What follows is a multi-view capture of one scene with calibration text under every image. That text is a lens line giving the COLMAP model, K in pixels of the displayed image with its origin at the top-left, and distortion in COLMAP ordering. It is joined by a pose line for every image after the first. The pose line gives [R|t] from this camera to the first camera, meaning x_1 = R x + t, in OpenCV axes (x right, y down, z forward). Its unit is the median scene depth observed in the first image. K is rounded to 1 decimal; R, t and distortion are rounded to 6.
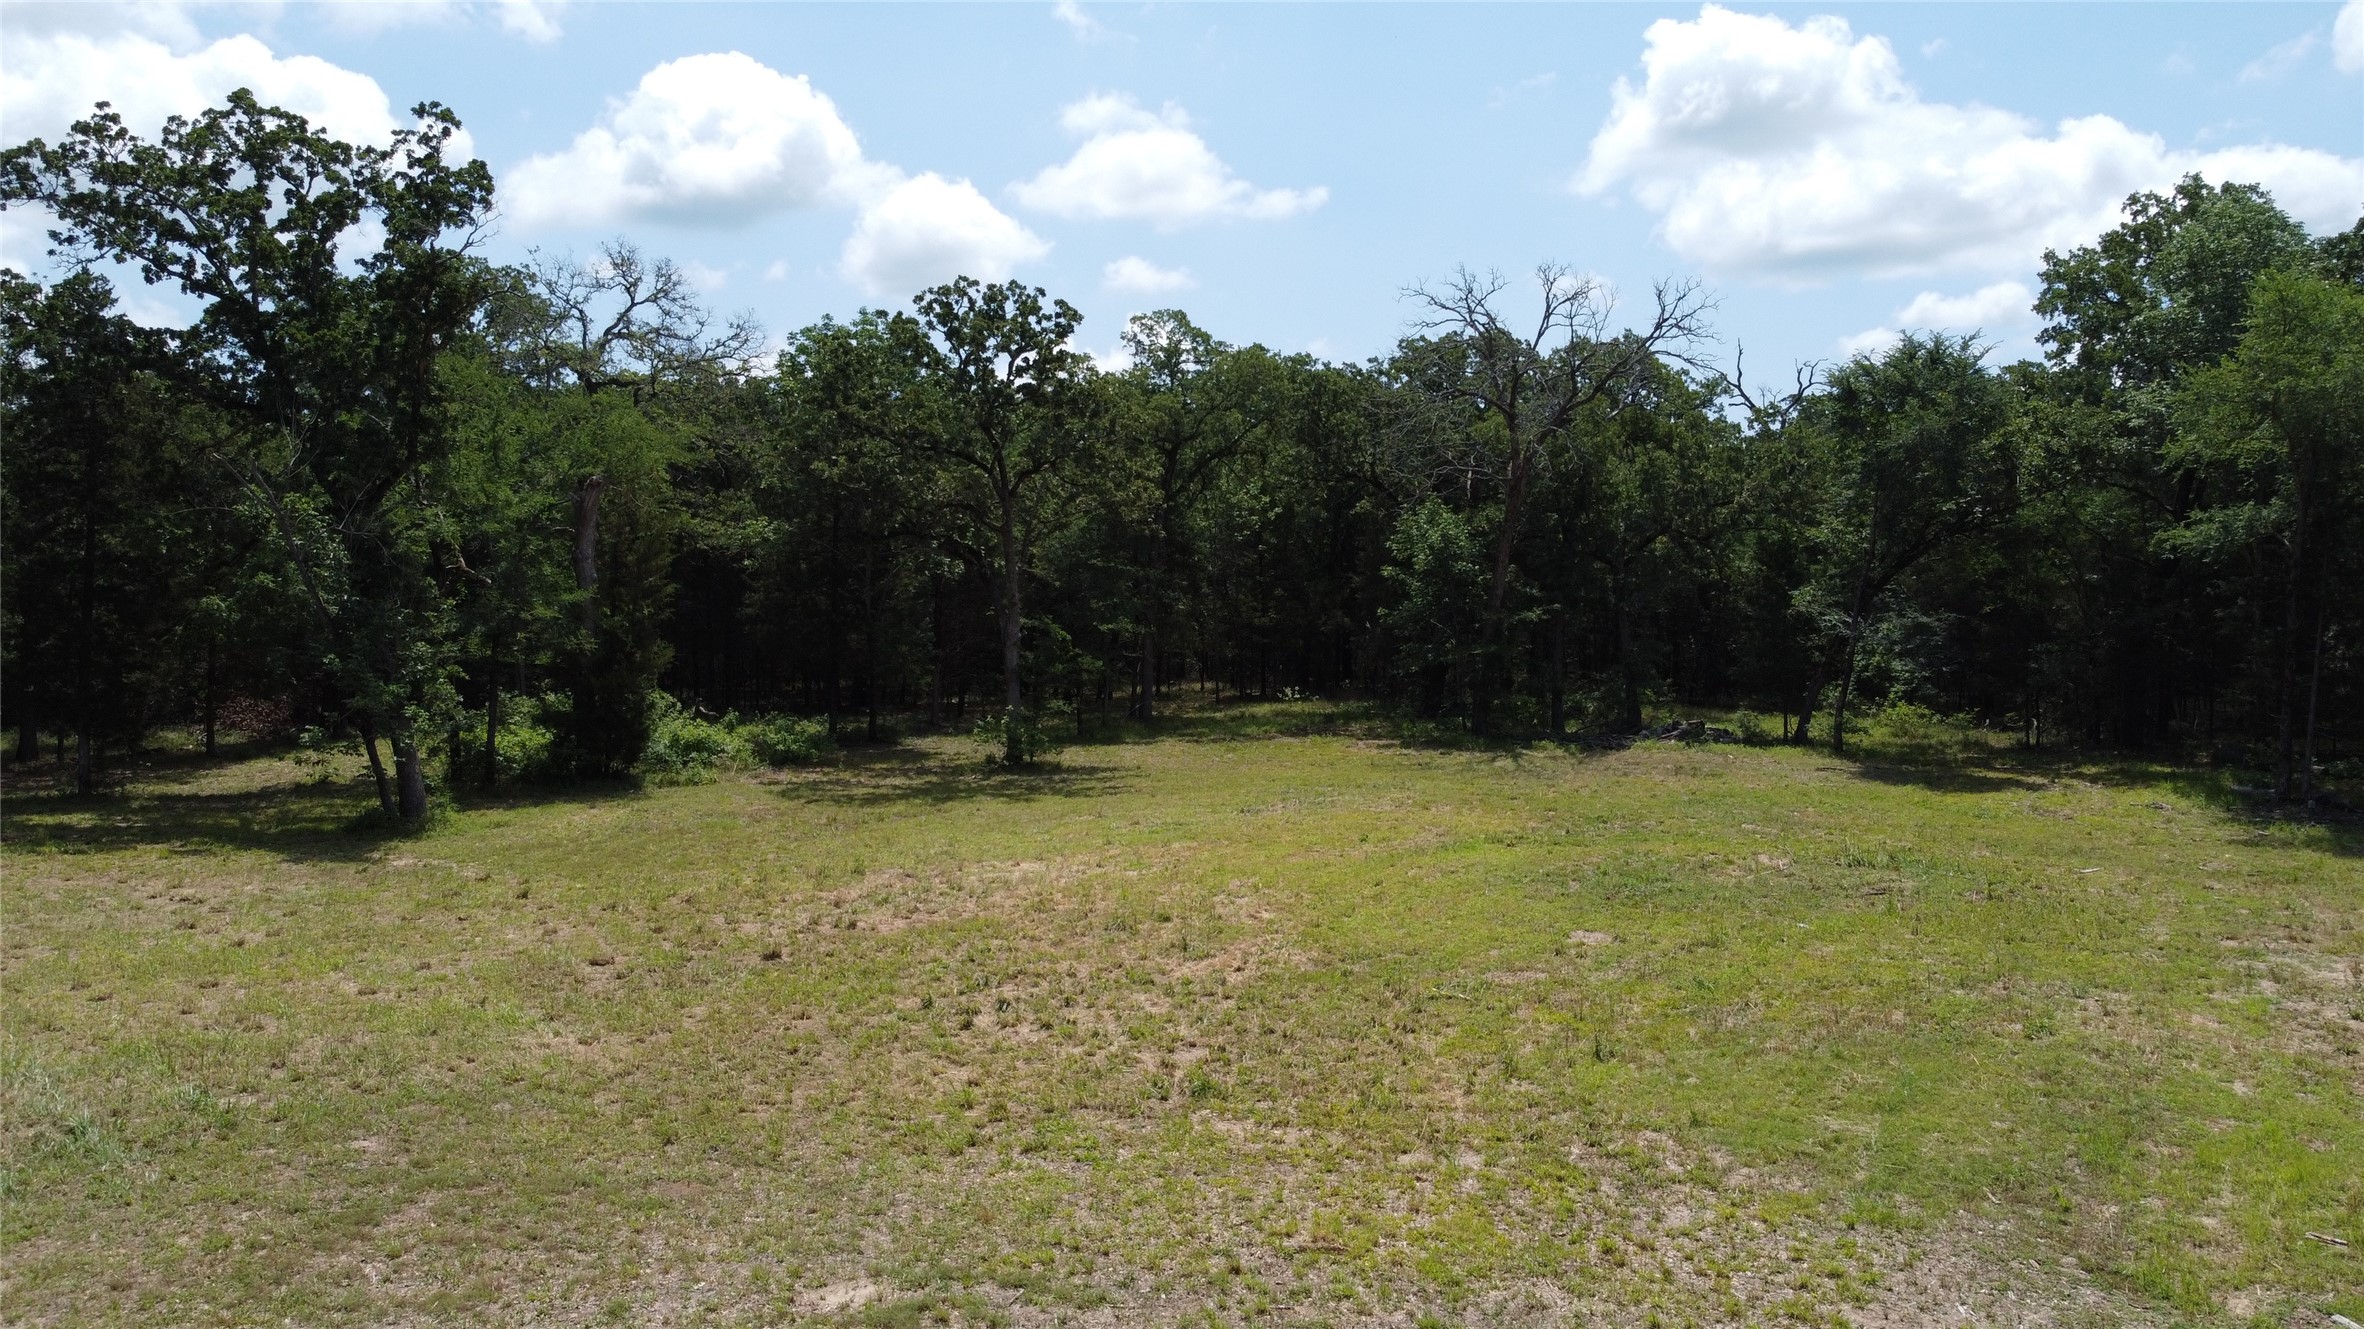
lens RADIAL K [[1805.9, 0, 1166.7], [0, 1805.9, 656.8], [0, 0, 1]] dist [-0.011427, 0.002194]
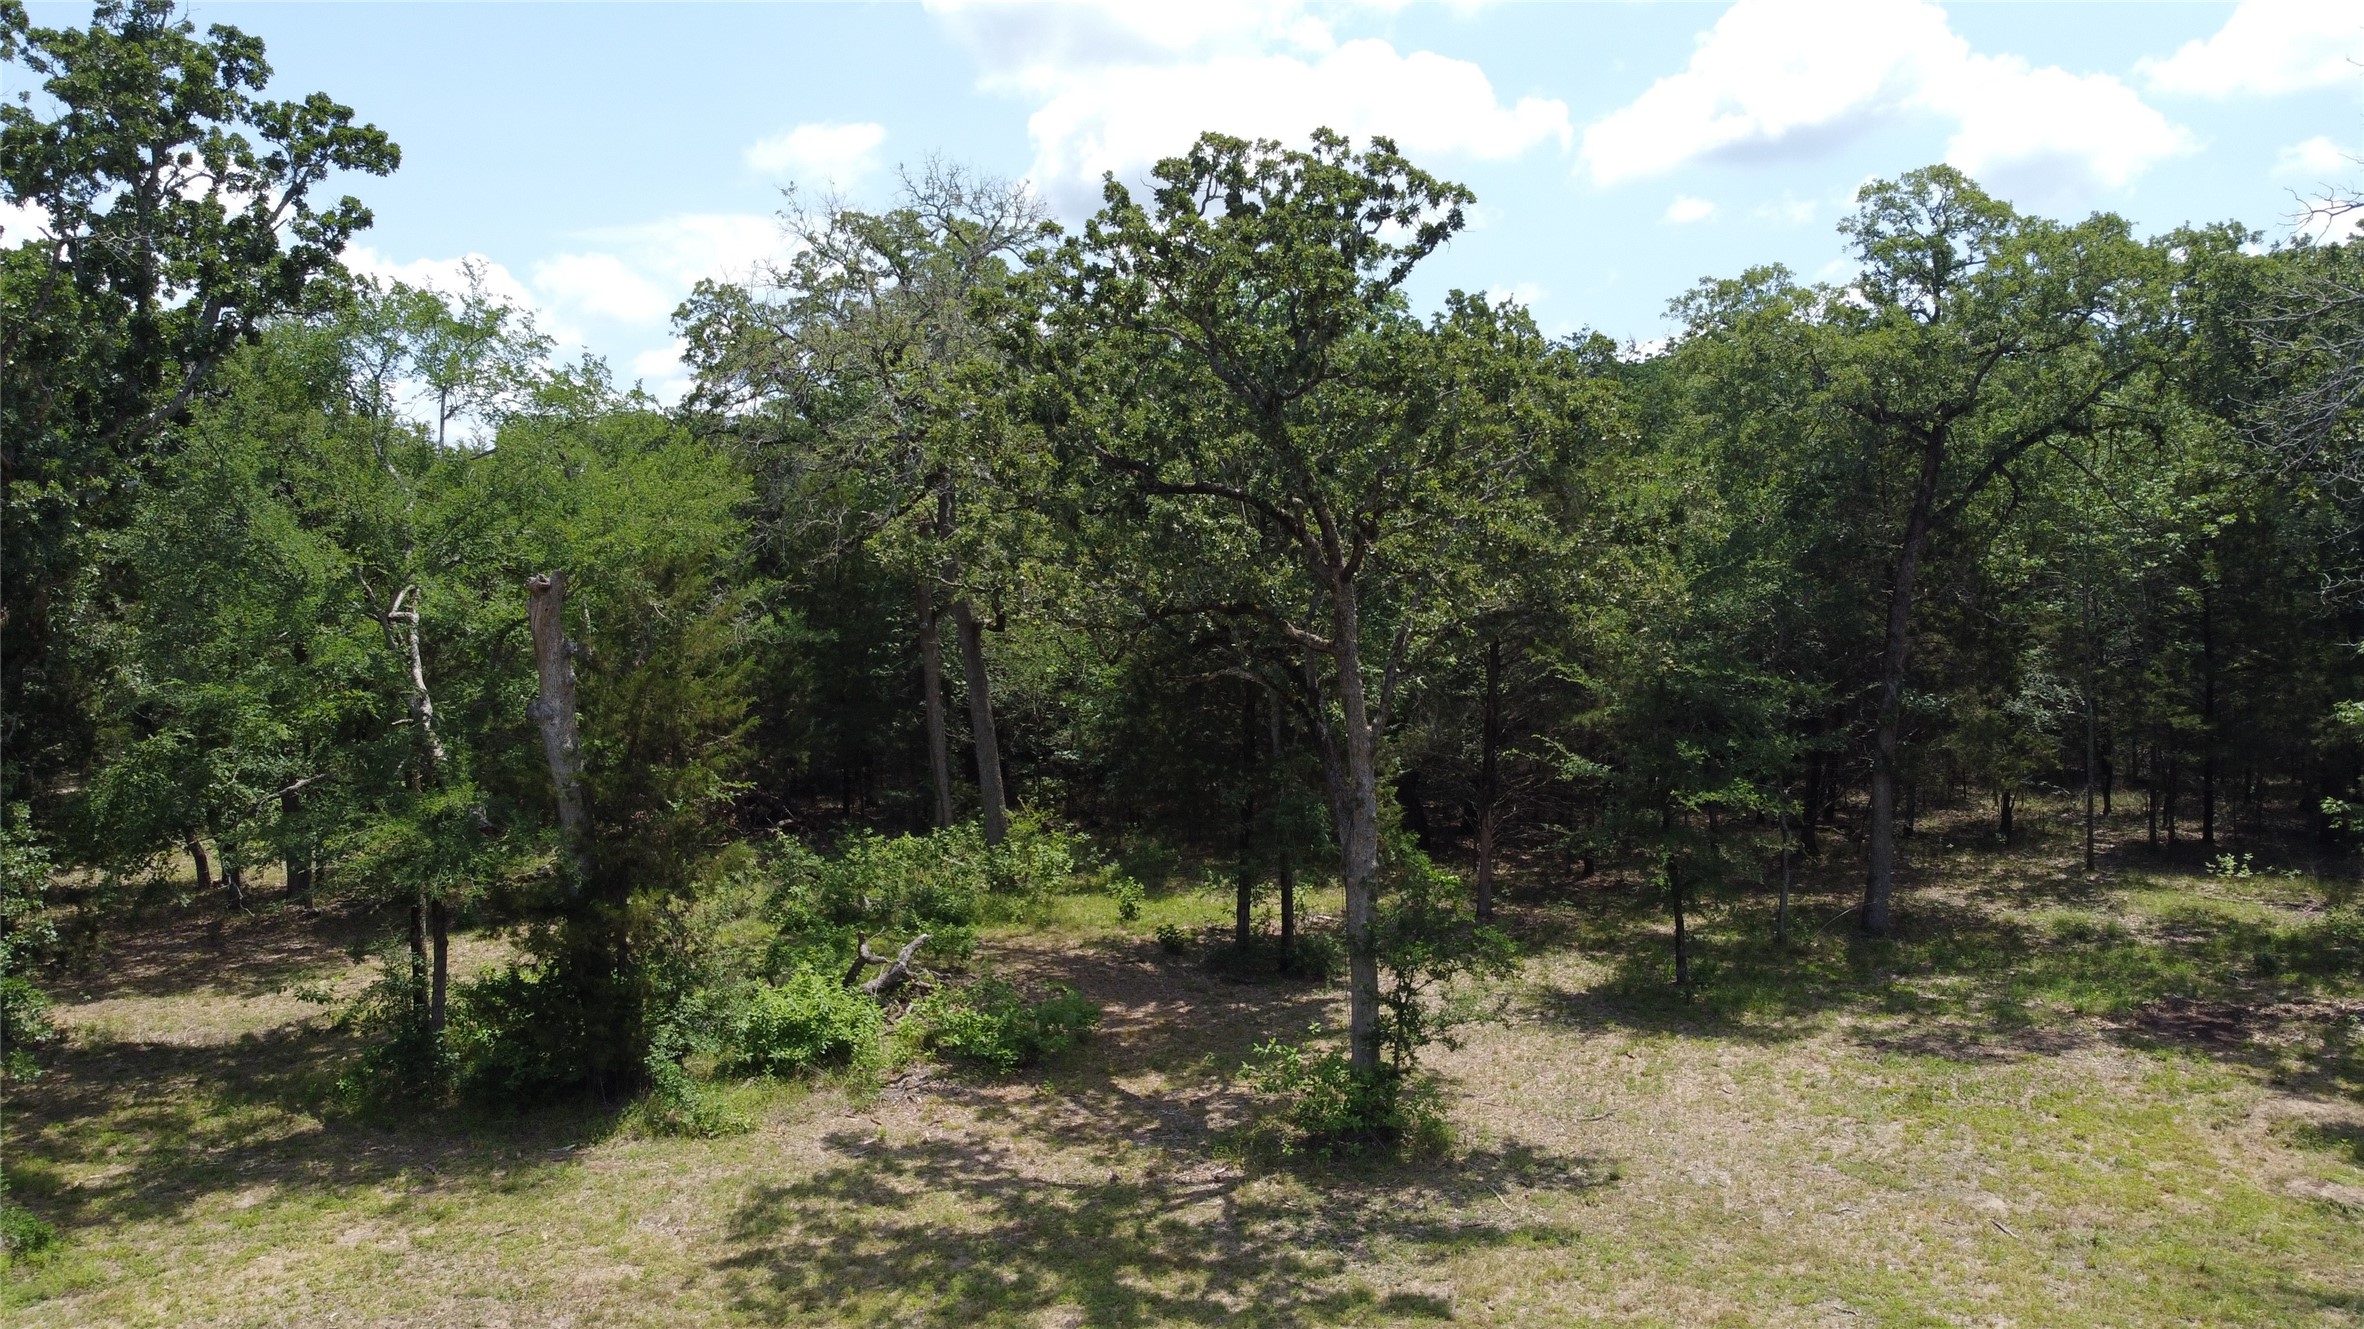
lens RADIAL K [[1805.9, 0, 1166.7], [0, 1805.9, 656.8], [0, 0, 1]] dist [-0.011427, 0.002194]
pose [[0.839748, 0.023242, -0.542479, 0.138266], [-0.007515, 0.999485, 0.031189, -0.084850], [0.542925, -0.022115, 0.839490, 0.576067]]
